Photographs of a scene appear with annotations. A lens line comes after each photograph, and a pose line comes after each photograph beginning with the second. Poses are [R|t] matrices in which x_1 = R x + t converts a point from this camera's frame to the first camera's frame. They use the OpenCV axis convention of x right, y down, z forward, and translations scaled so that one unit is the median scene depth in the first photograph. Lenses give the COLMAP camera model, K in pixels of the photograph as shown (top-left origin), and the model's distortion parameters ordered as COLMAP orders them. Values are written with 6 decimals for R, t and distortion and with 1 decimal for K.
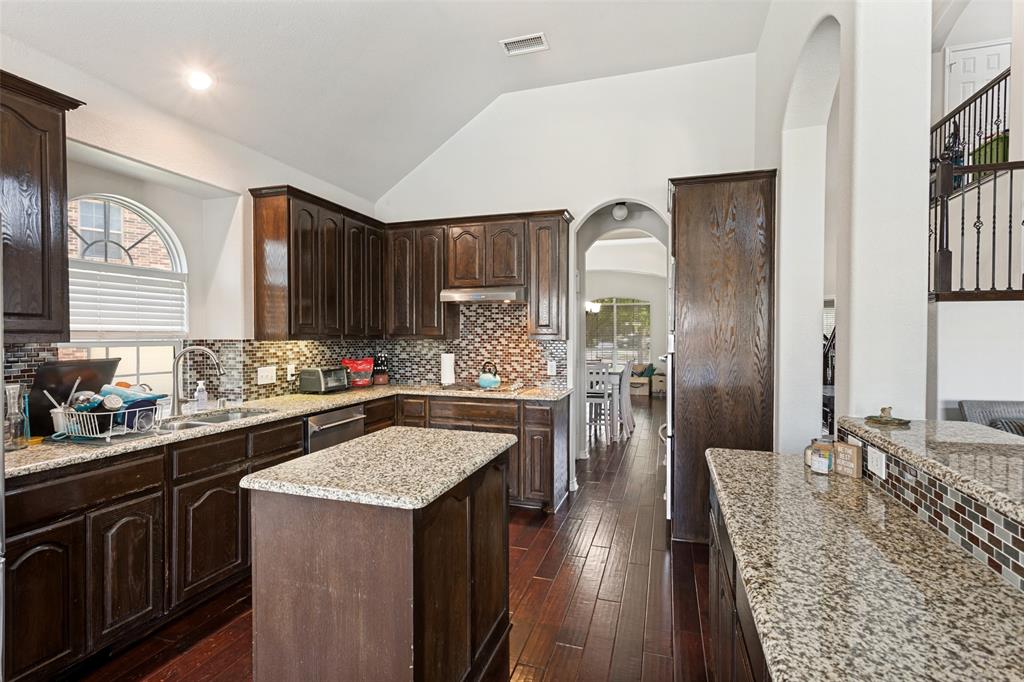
lens RADIAL K [[482.3, 0, 511.3], [0, 482.3, 341.1], [0, 0, 1]] dist [-0.000154, -0.000012]
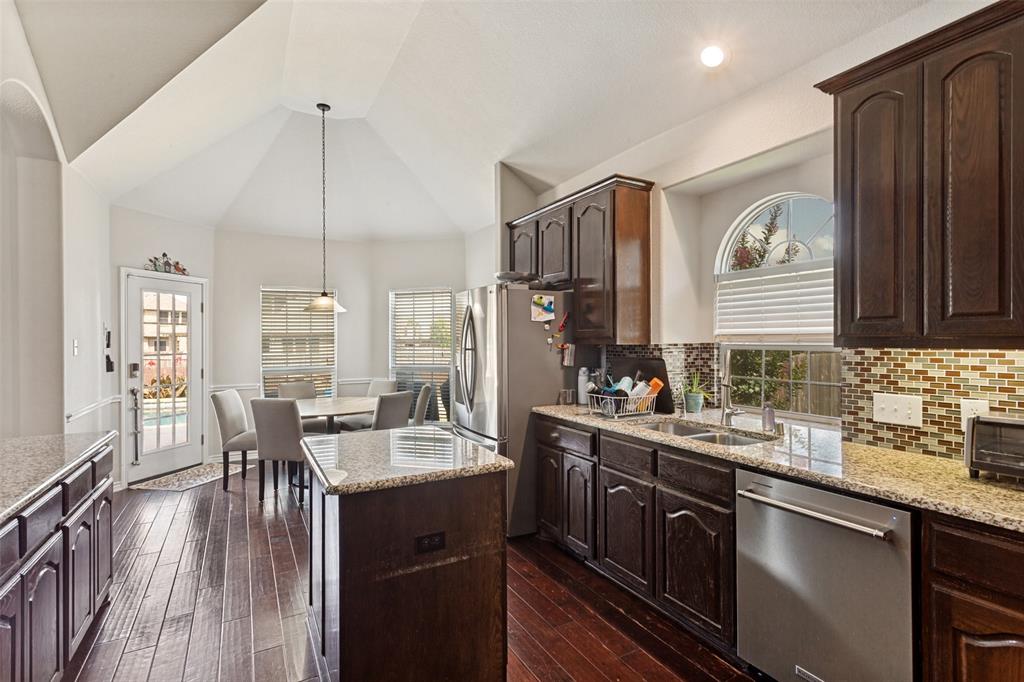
lens RADIAL K [[482.3, 0, 510.7], [0, 482.3, 340.2], [0, 0, 1]] dist [-0.000154, -0.000012]
pose [[-0.685419, 0.002525, -0.728144, 0.208488], [-0.006538, 0.999932, 0.009622, -0.011614], [0.728119, 0.011355, -0.685356, 1.046876]]
